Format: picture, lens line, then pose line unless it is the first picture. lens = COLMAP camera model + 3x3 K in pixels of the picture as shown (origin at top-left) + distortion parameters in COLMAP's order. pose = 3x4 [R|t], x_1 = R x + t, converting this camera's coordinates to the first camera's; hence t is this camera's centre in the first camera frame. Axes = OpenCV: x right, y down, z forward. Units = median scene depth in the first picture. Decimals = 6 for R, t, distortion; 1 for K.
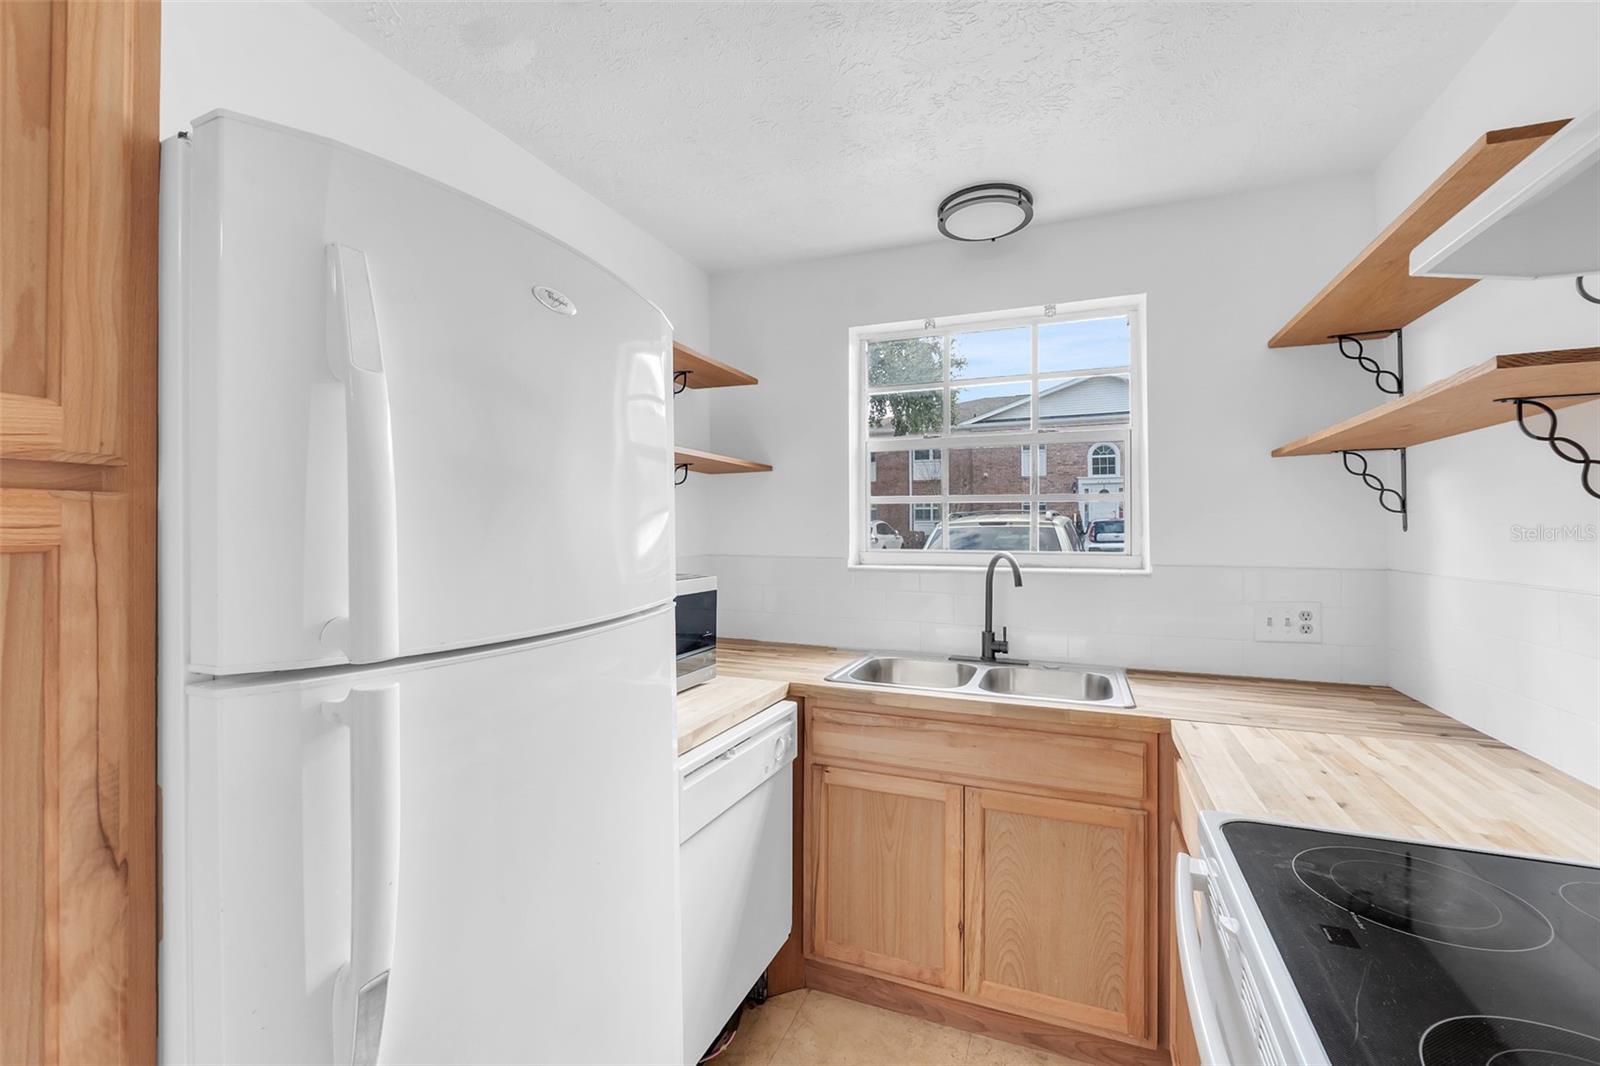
lens RADIAL K [[674.6, 0, 797.7], [0, 674.6, 524.0], [0, 0, 1]] dist [-0.009146, 0.000043]
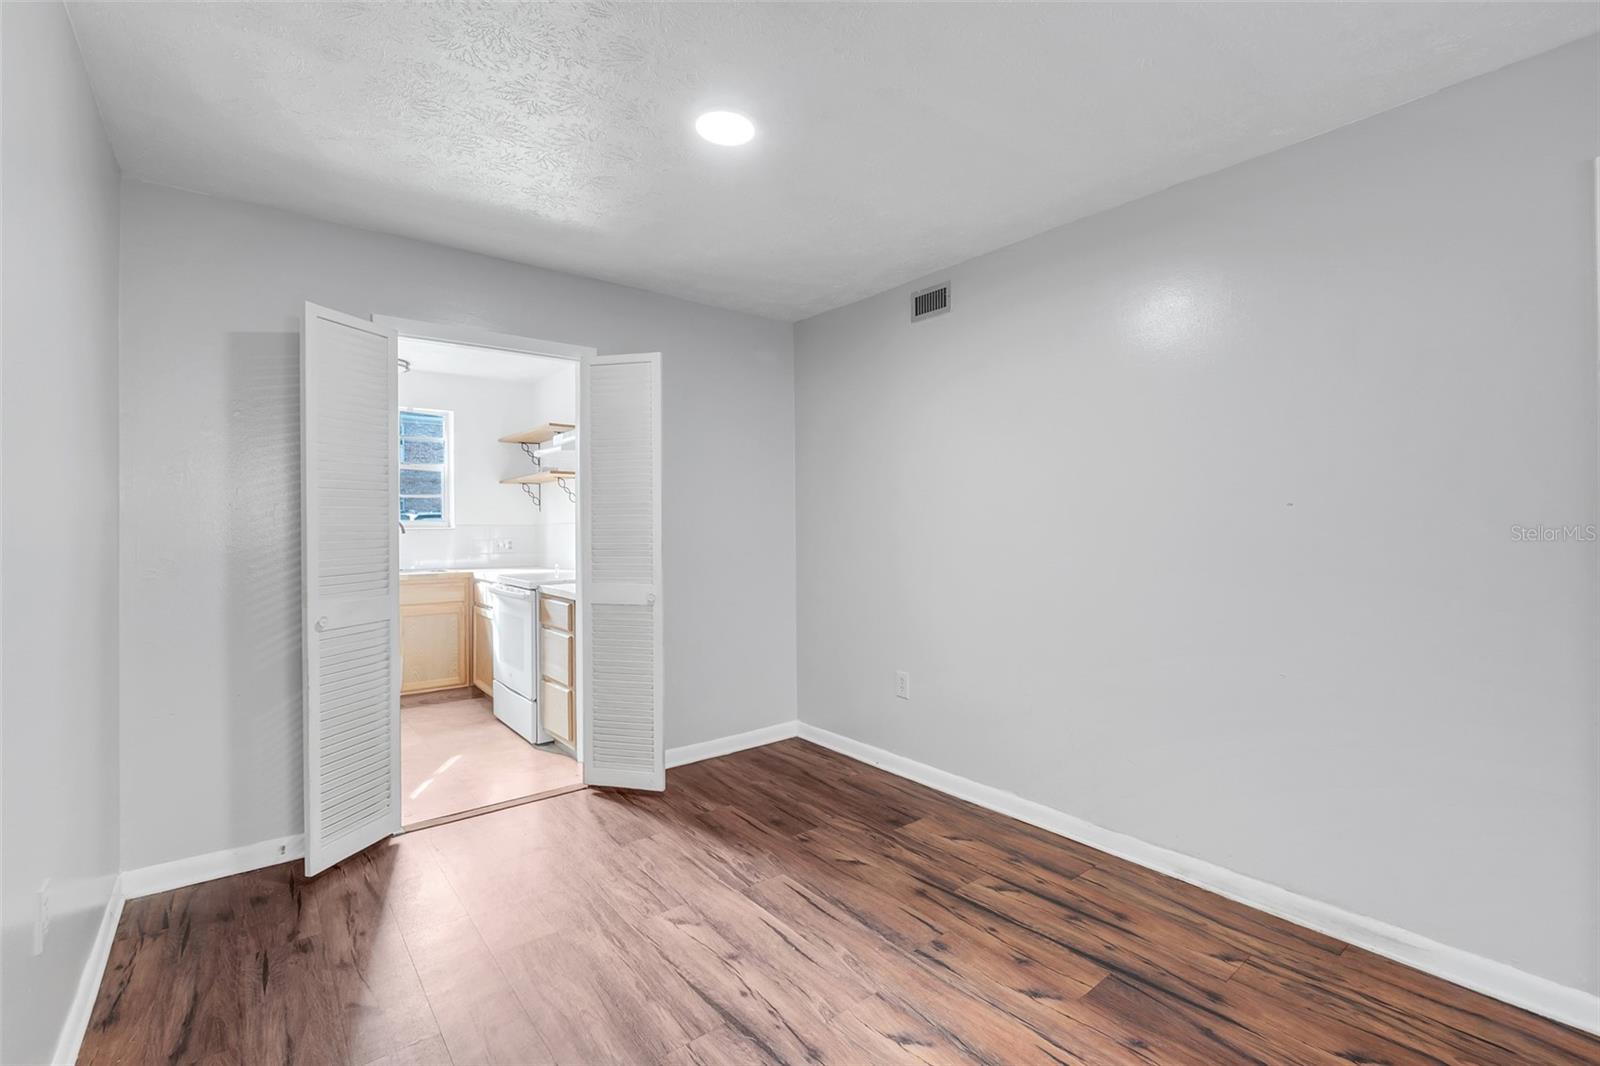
lens RADIAL K [[703.3, 0, 804.8], [0, 703.3, 521.6], [0, 0, 1]] dist [-0.017189, 0.004525]
pose [[0.478363, 0.004376, 0.878151, -1.223467], [-0.004187, 0.999988, -0.002702, 0.057816], [-0.878152, -0.002384, 0.478376, -1.472848]]
